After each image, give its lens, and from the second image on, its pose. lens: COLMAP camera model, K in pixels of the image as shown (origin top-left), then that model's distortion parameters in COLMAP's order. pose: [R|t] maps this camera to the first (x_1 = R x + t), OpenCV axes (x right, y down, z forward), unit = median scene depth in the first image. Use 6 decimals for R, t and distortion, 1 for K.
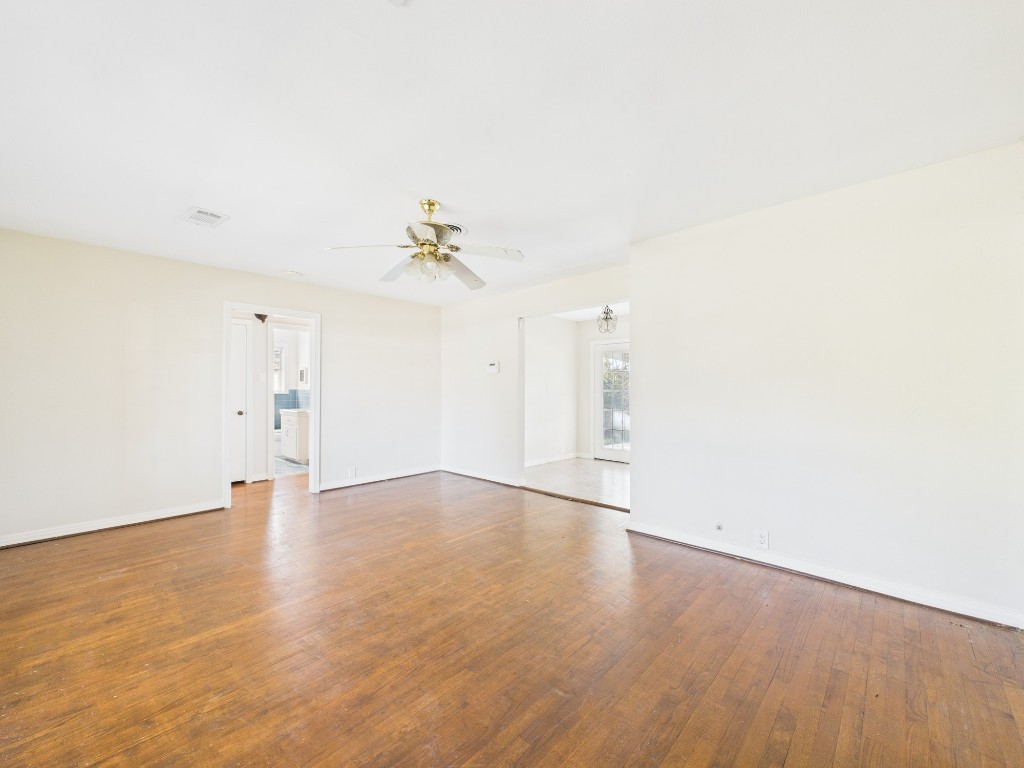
lens RADIAL K [[410.7, 0, 512.8], [0, 410.7, 389.4], [0, 0, 1]] dist [-0.000642, -0.000052]
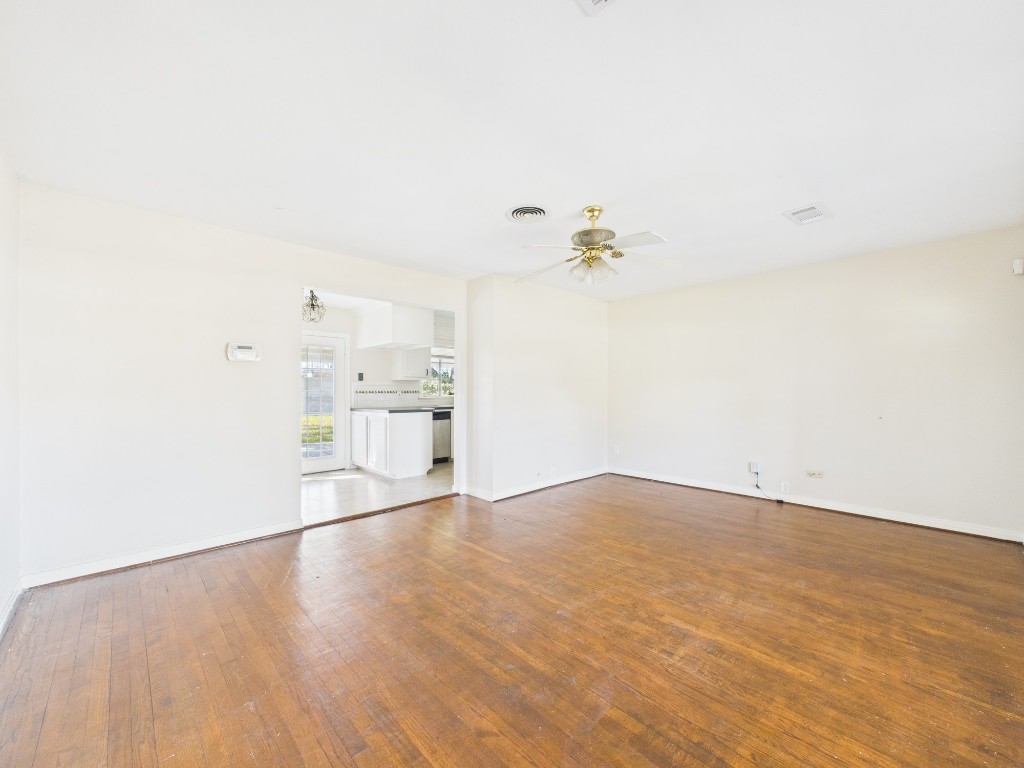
lens RADIAL K [[410.7, 0, 512.8], [0, 410.7, 389.4], [0, 0, 1]] dist [-0.000642, -0.000052]
pose [[0.054158, -0.000577, 0.998532, -1.614159], [0.001048, 0.999999, 0.000521, 0.004658], [-0.998532, 0.001018, 0.054158, 1.472758]]
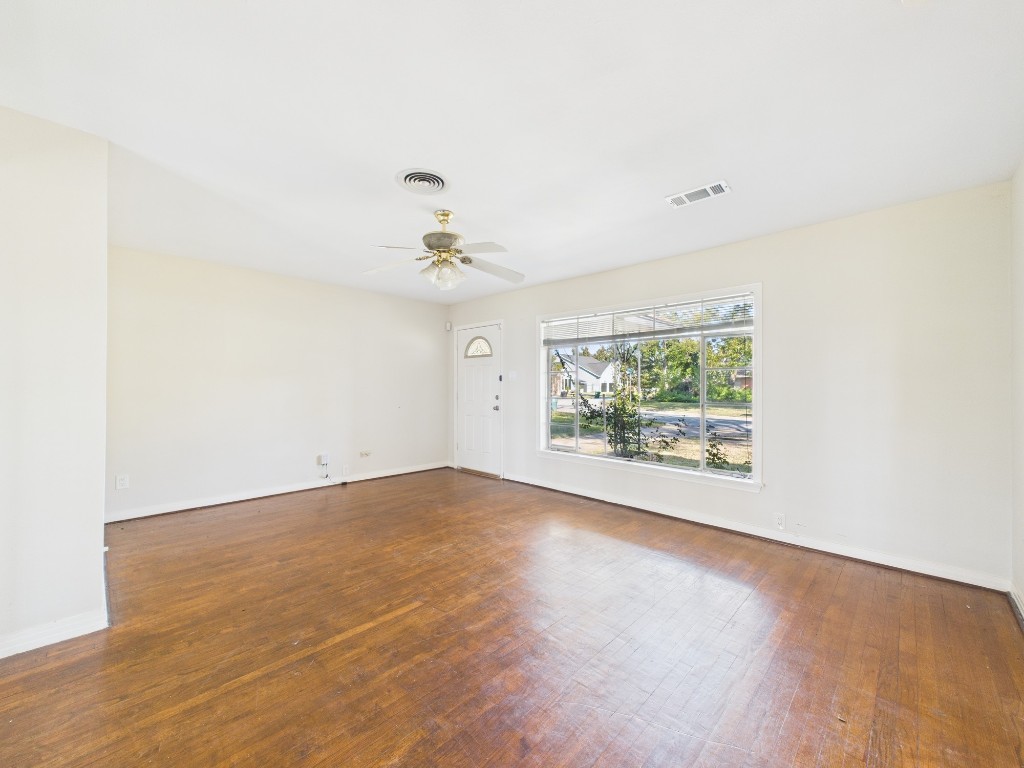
lens RADIAL K [[410.7, 0, 512.8], [0, 410.7, 389.4], [0, 0, 1]] dist [-0.000642, -0.000052]
pose [[-0.999912, -0.004891, 0.012347, -0.507857], [-0.004869, 0.999986, 0.001818, 0.004771], [-0.012356, 0.001757, -0.999922, 2.657296]]
